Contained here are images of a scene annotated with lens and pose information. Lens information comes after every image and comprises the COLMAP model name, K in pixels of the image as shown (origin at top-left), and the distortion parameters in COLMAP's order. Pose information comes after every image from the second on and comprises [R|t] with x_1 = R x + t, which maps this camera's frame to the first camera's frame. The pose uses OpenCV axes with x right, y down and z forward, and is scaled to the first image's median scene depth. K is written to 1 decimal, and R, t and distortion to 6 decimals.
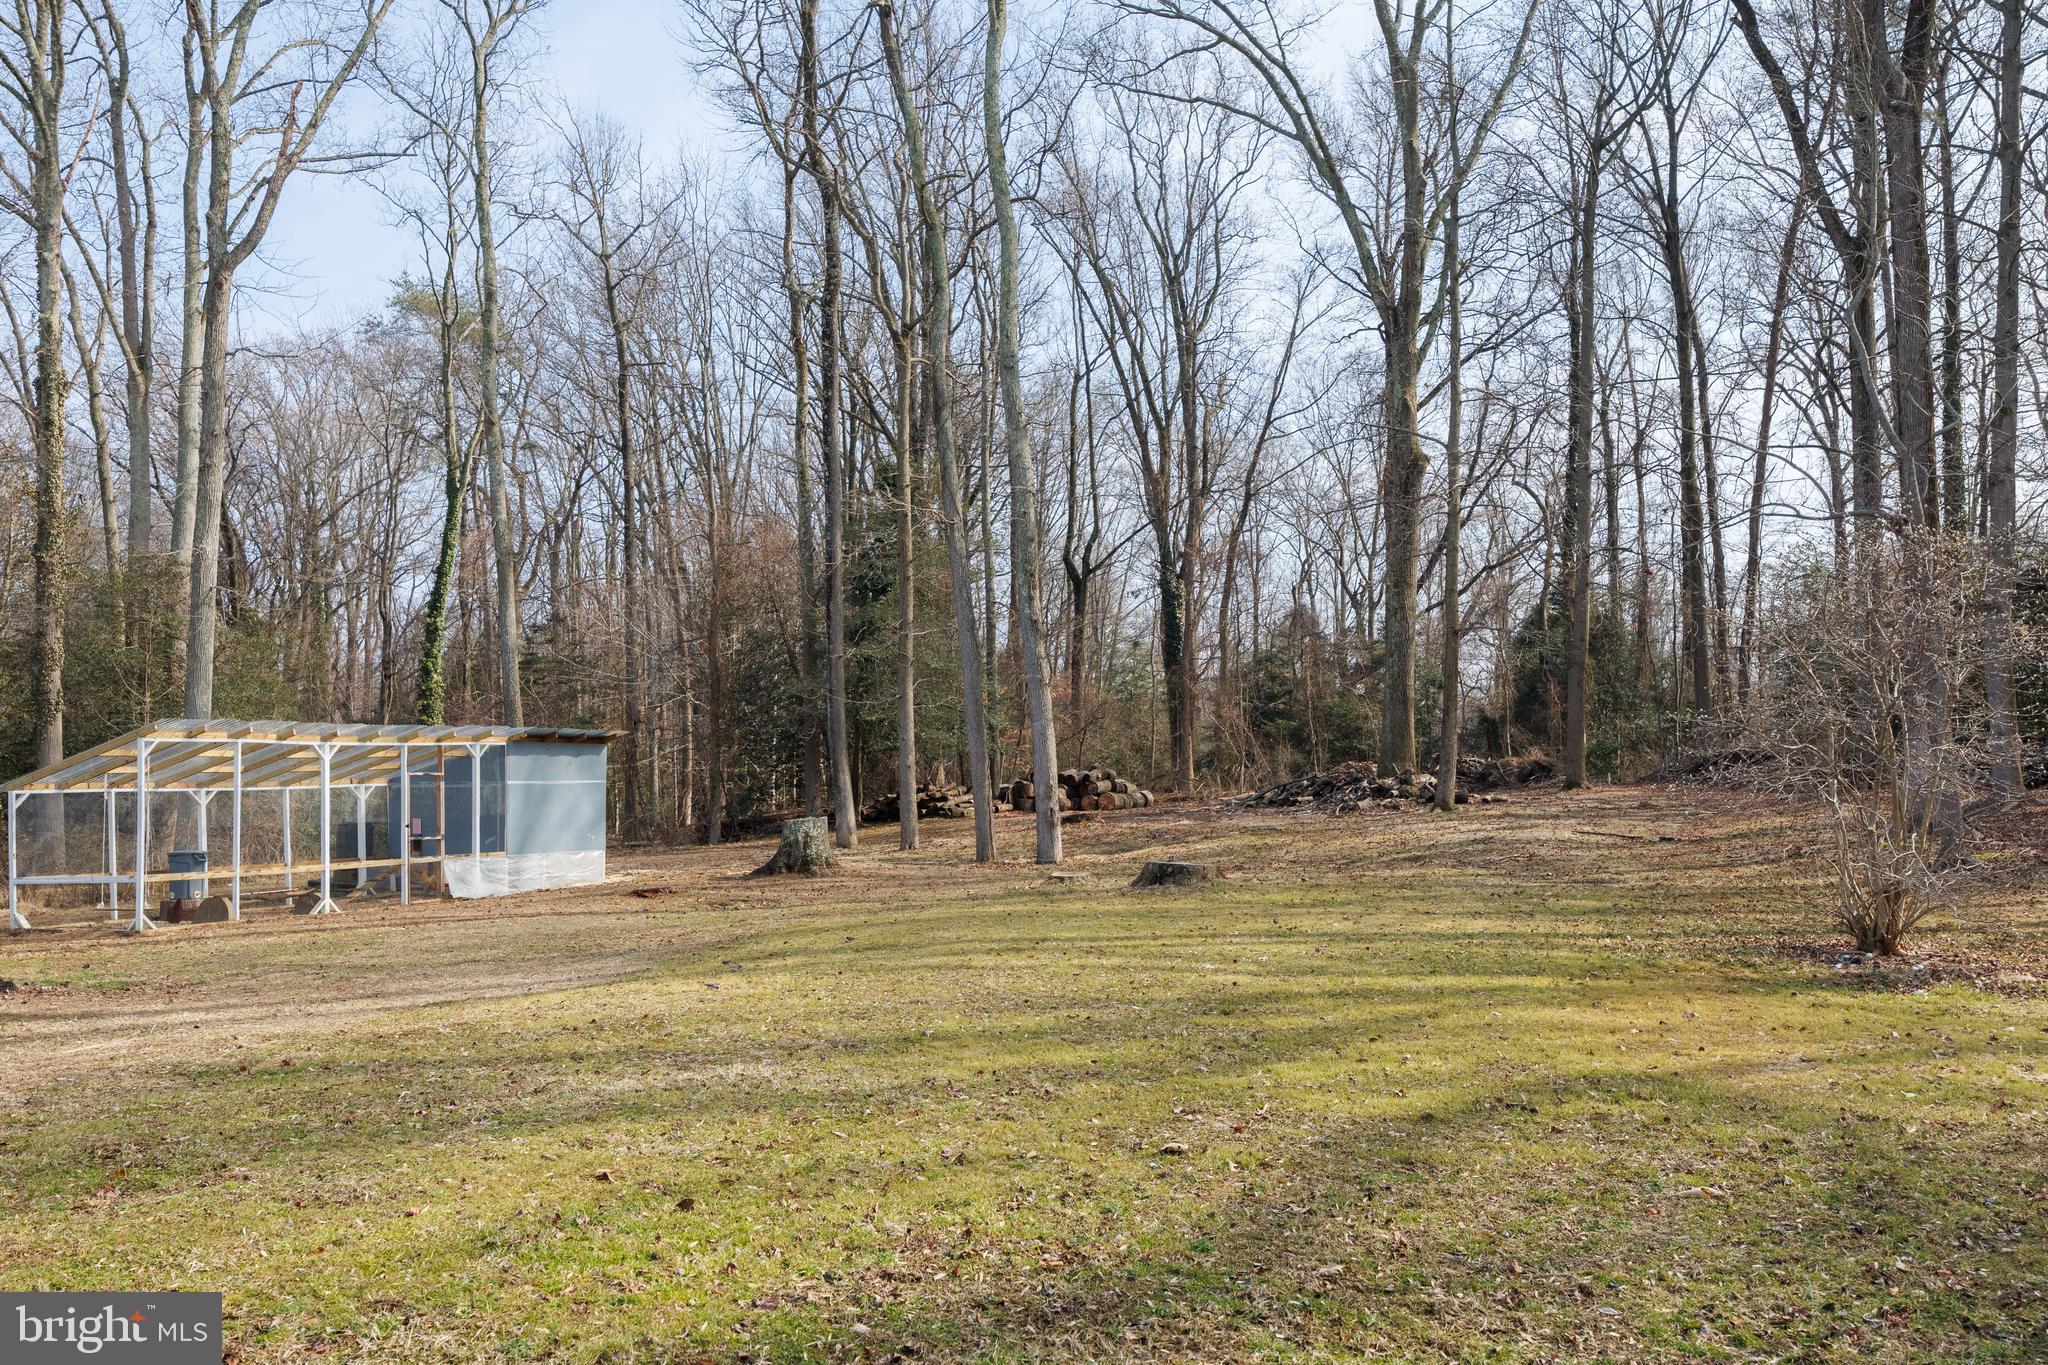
lens RADIAL K [[1773.8, 0, 1023.5], [0, 1773.8, 680.4], [0, 0, 1]] dist [0.004857, -0.000097]
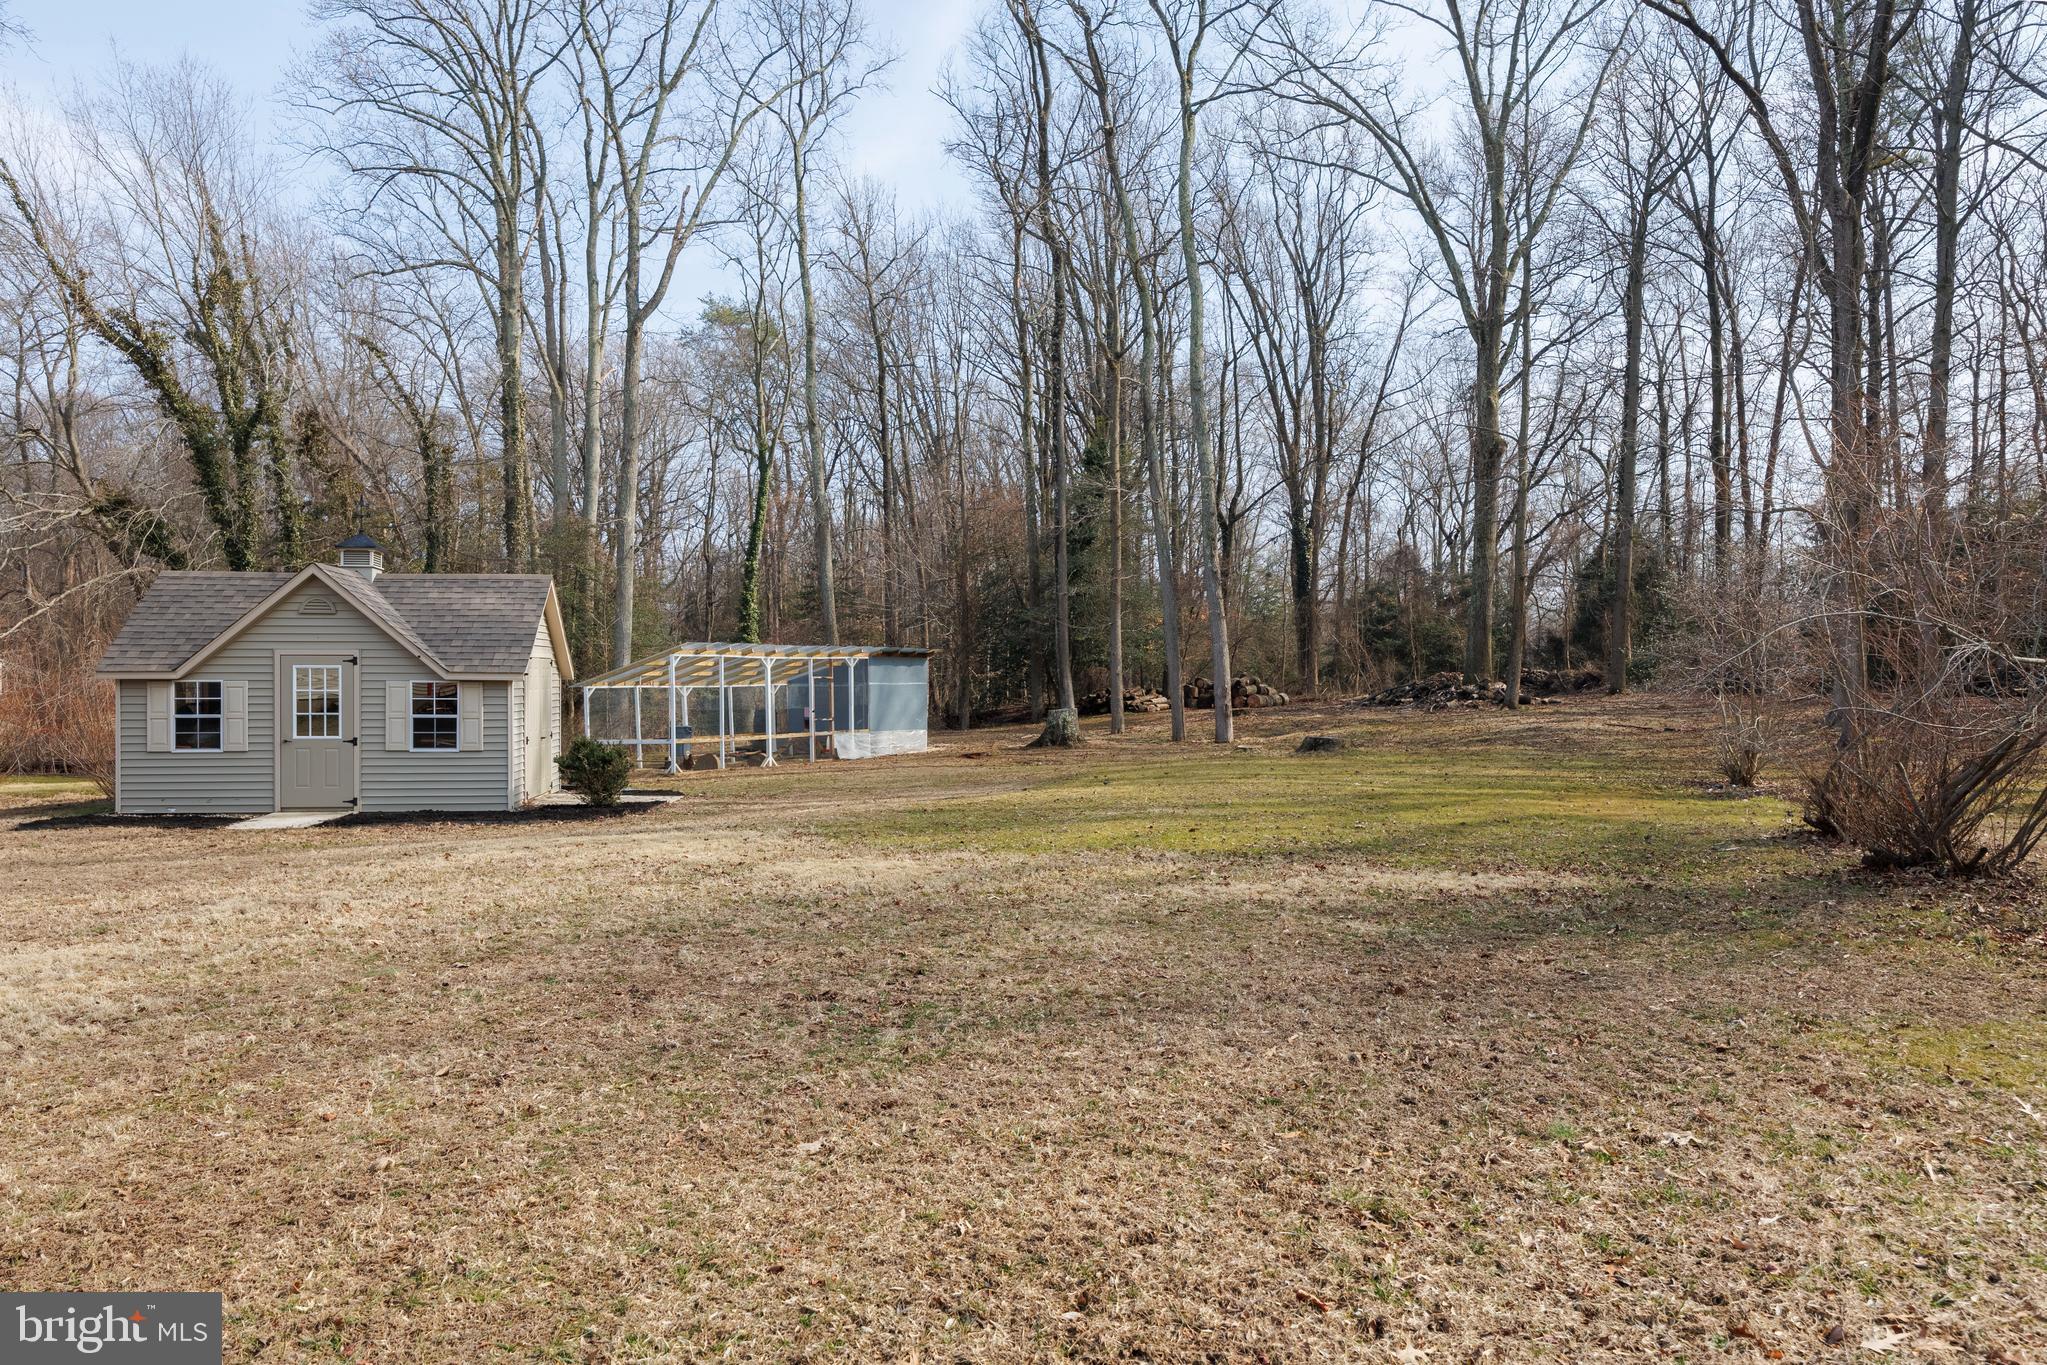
lens RADIAL K [[1505.7, 0, 1022.0], [0, 1505.7, 681.2], [0, 0, 1]] dist [0.003037, 0.000783]
pose [[0.995745, 0.006970, -0.091883, -0.023110], [-0.001981, 0.998524, 0.054284, -0.007465], [0.092125, -0.053871, 0.994289, -0.136521]]
